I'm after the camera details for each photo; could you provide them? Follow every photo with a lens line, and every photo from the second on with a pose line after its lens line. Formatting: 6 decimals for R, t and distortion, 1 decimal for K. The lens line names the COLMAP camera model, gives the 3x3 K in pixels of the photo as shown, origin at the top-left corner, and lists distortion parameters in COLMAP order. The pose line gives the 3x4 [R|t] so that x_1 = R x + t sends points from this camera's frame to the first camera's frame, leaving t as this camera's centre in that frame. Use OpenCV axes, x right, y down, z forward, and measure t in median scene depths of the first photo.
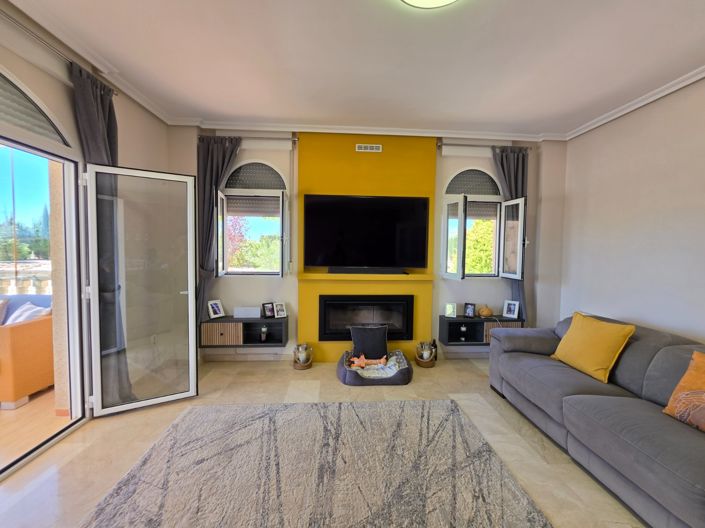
lens RADIAL K [[284.0, 0, 353.0], [0, 284.0, 262.8], [0, 0, 1]] dist [-0.002859, 0.000820]
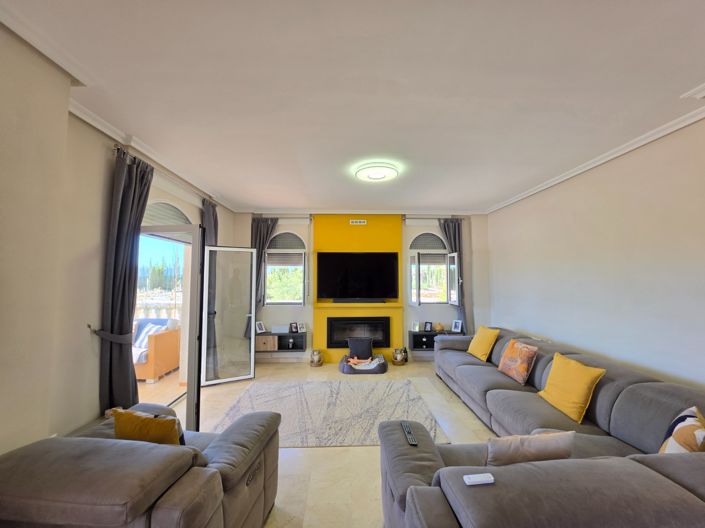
lens RADIAL K [[284.0, 0, 351.8], [0, 284.0, 262.8], [0, 0, 1]] dist [-0.002859, 0.000820]
pose [[0.999485, -0.016640, -0.027449, 0.062275], [0.013709, 0.994513, -0.103711, -0.018509], [0.029024, 0.103282, 0.994229, -0.561630]]
